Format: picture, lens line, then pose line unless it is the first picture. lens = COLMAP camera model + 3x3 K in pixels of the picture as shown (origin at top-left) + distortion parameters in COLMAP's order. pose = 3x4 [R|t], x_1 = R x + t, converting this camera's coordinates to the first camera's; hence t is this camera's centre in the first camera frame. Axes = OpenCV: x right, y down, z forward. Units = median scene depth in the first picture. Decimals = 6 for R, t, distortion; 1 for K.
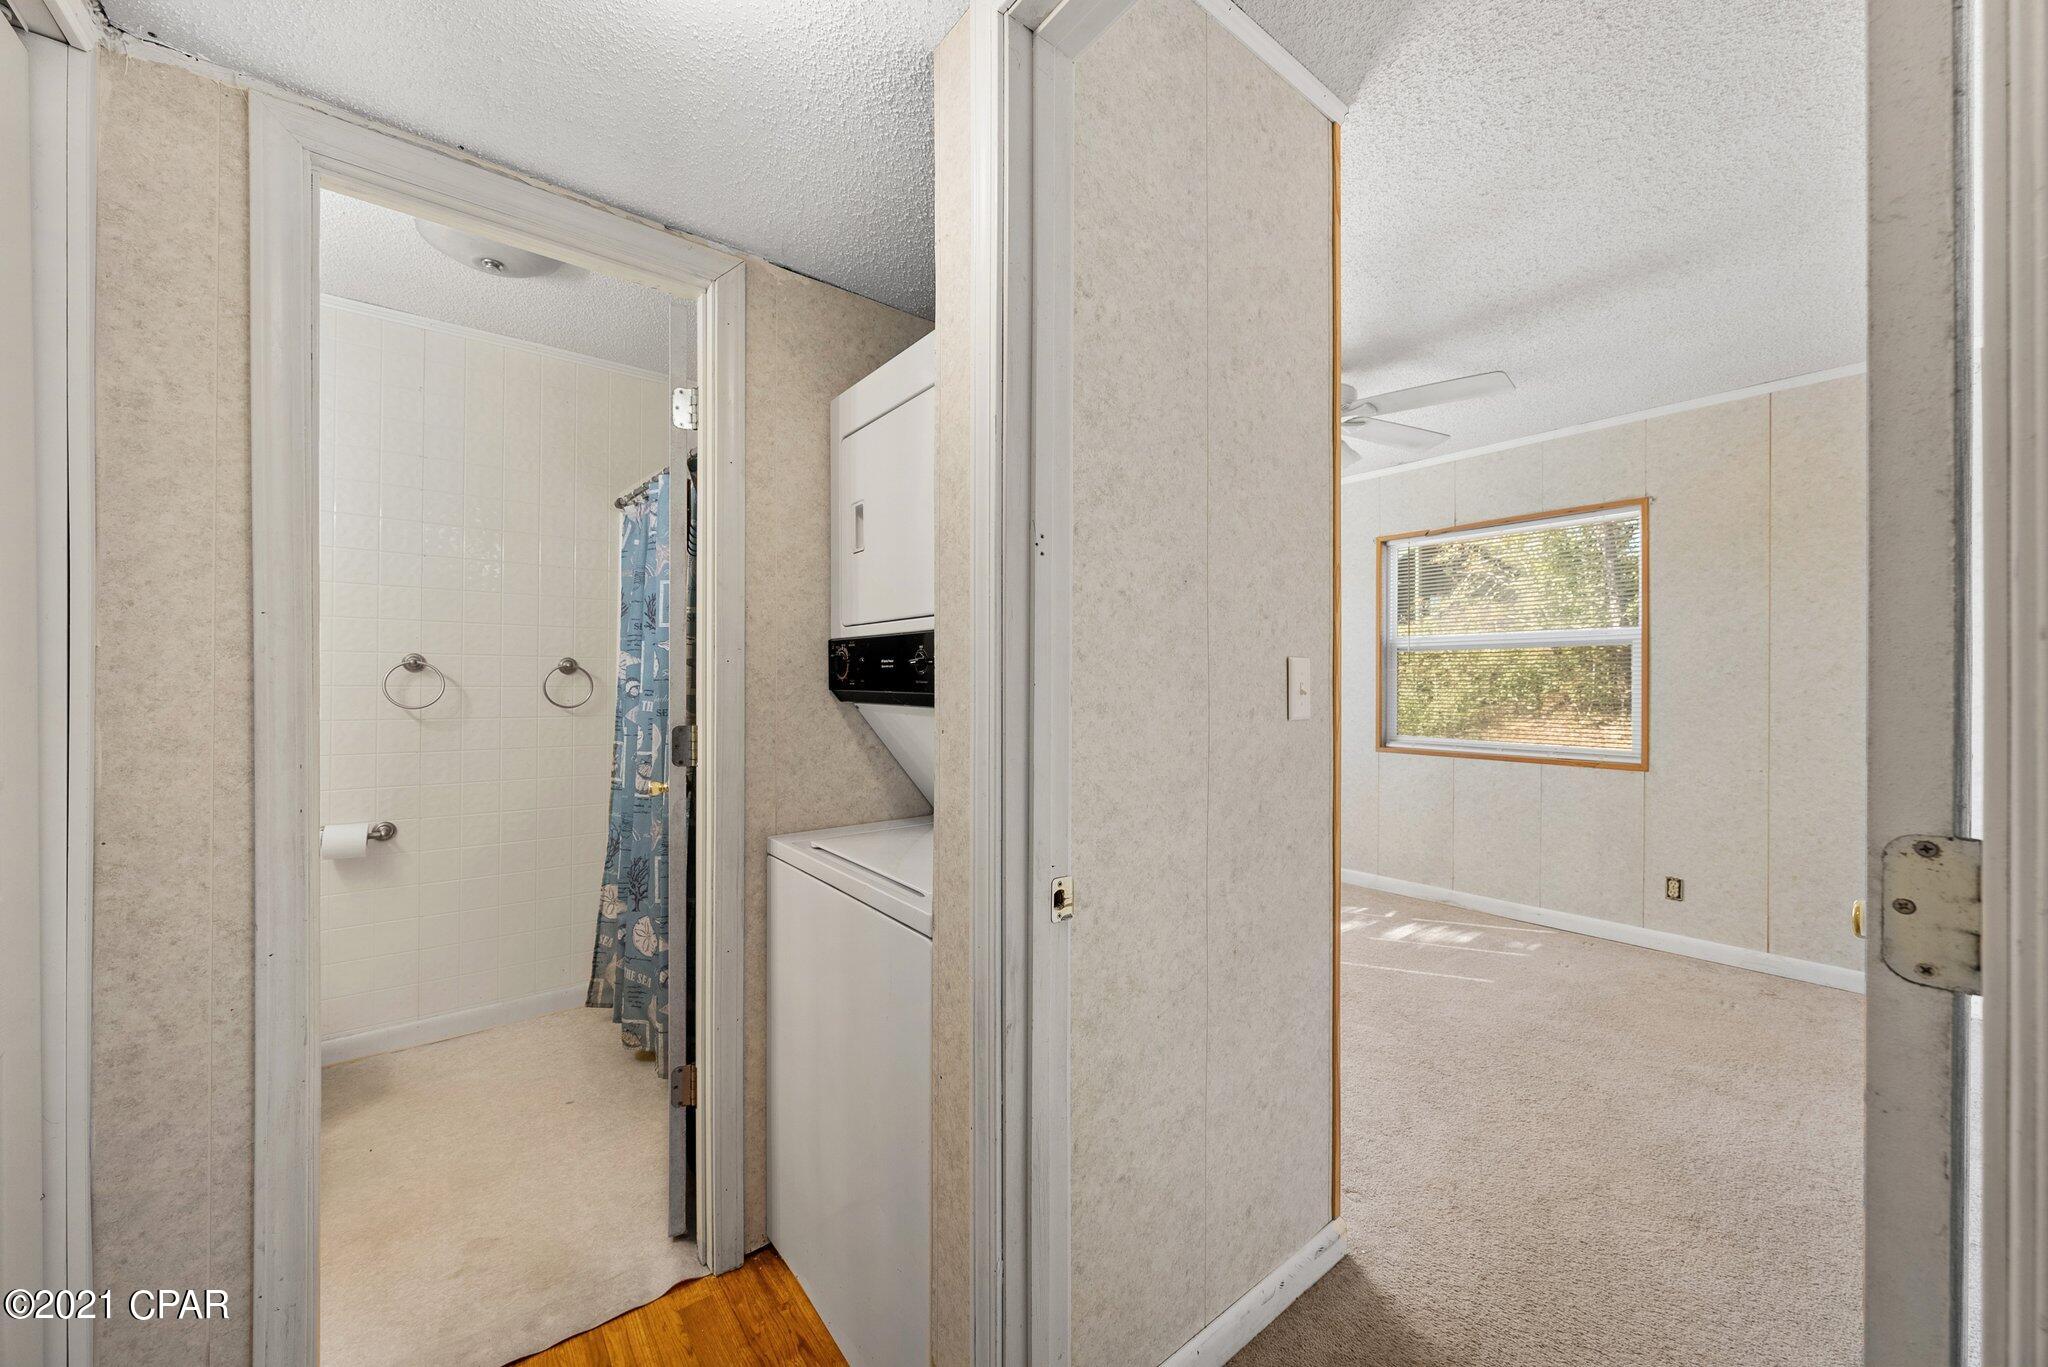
lens RADIAL K [[753.9, 0, 1034.2], [0, 753.9, 677.6], [0, 0, 1]] dist [-0.004396, -0.000199]
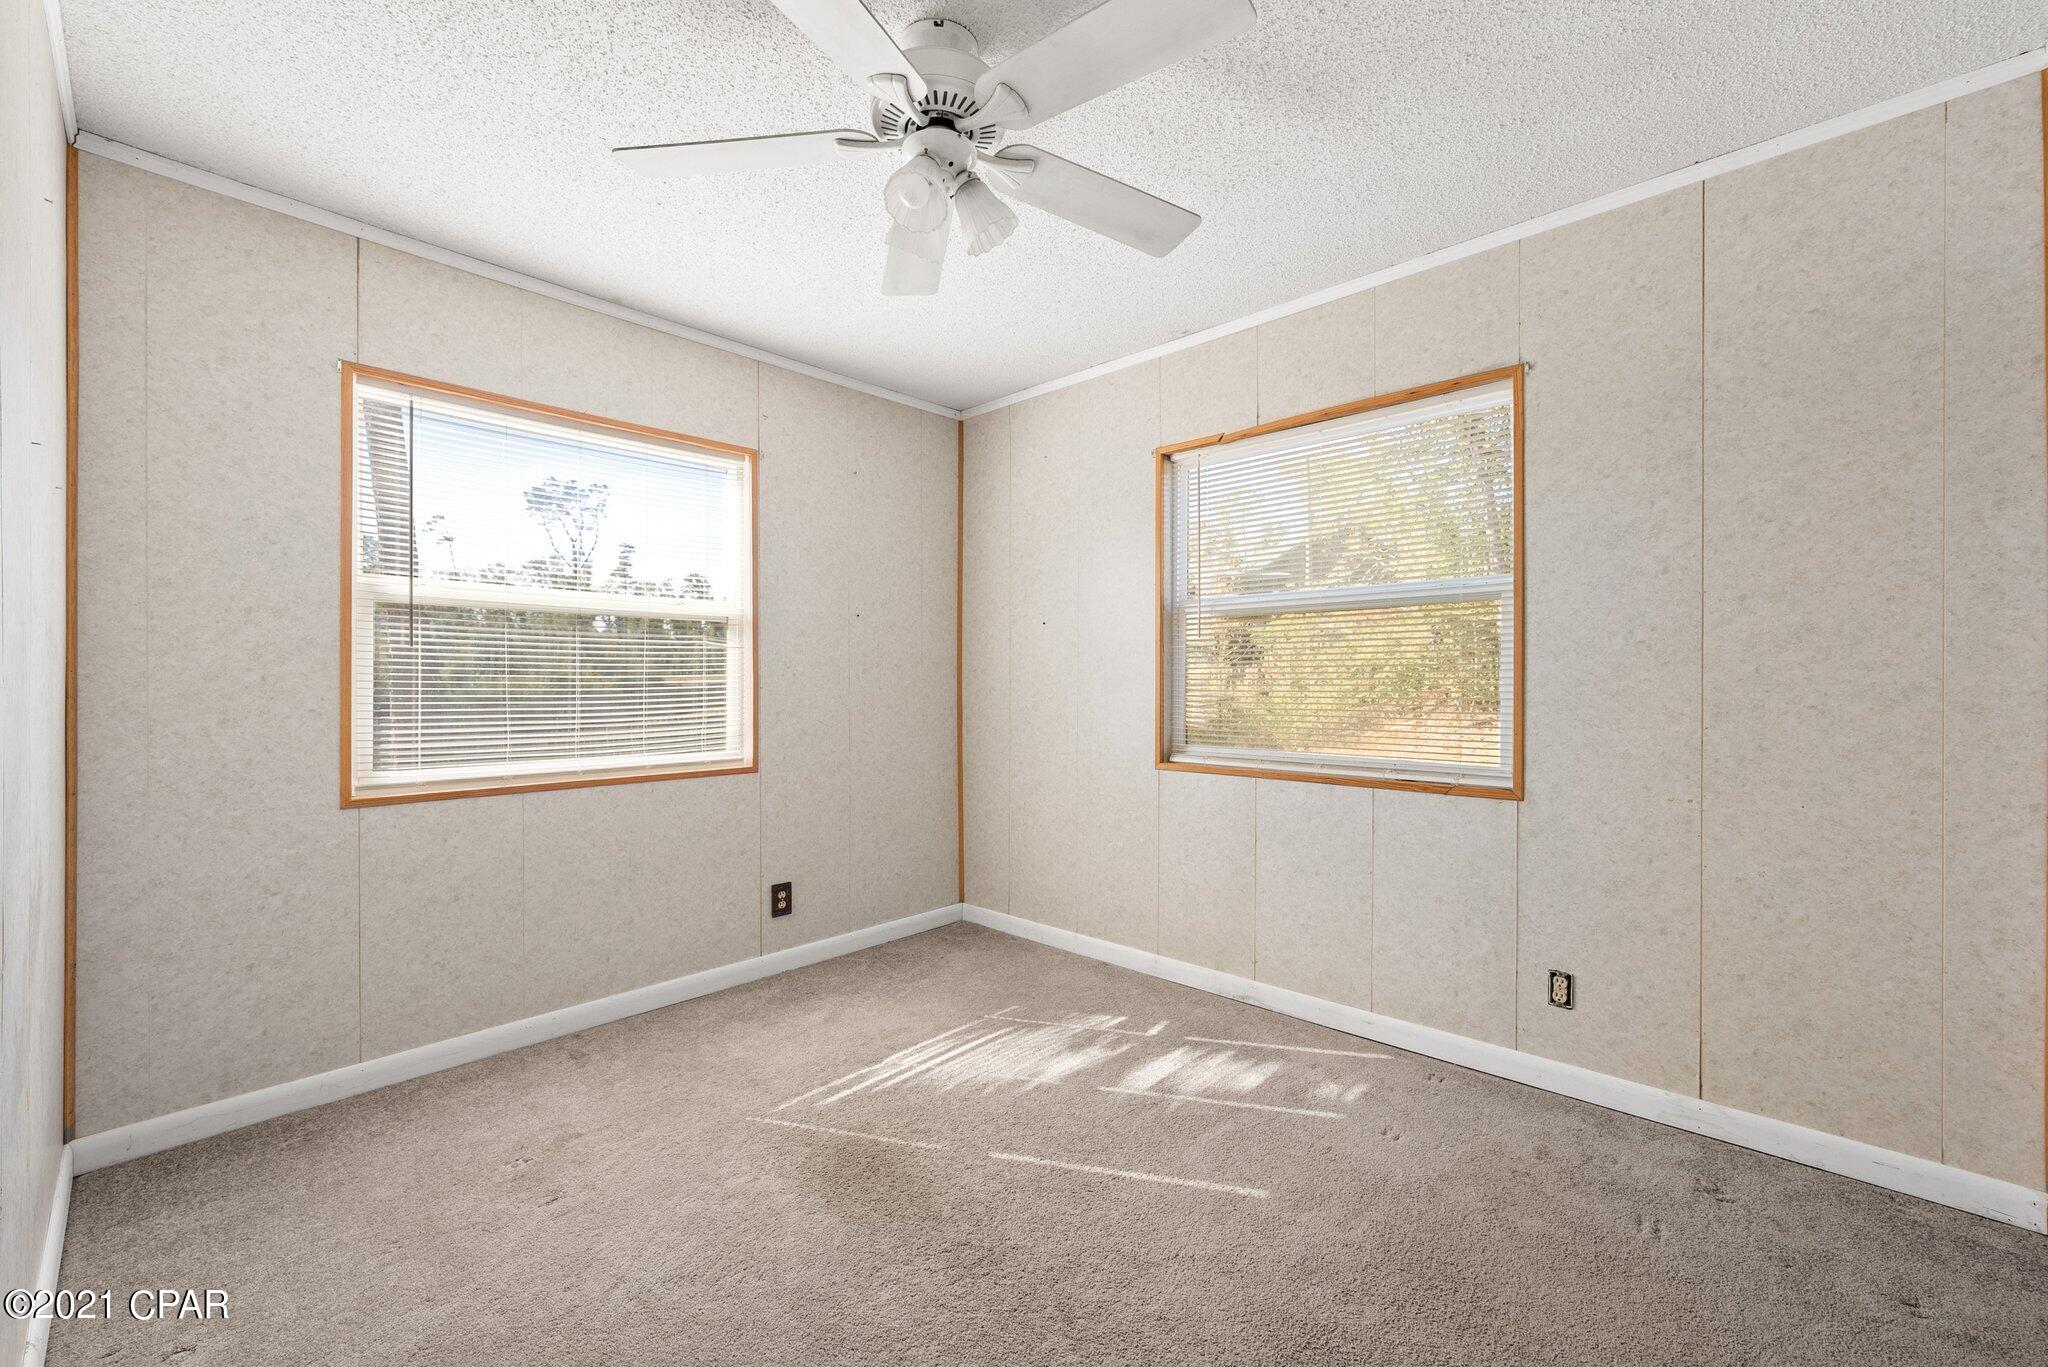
lens RADIAL K [[831.3, 0, 1036.0], [0, 831.3, 677.8], [0, 0, 1]] dist [-0.002974, -0.000308]
pose [[0.989451, -0.001526, 0.144862, 0.315157], [0.001418, 0.999999, 0.000851, 0.021122], [-0.144863, -0.000637, 0.989452, 0.374107]]
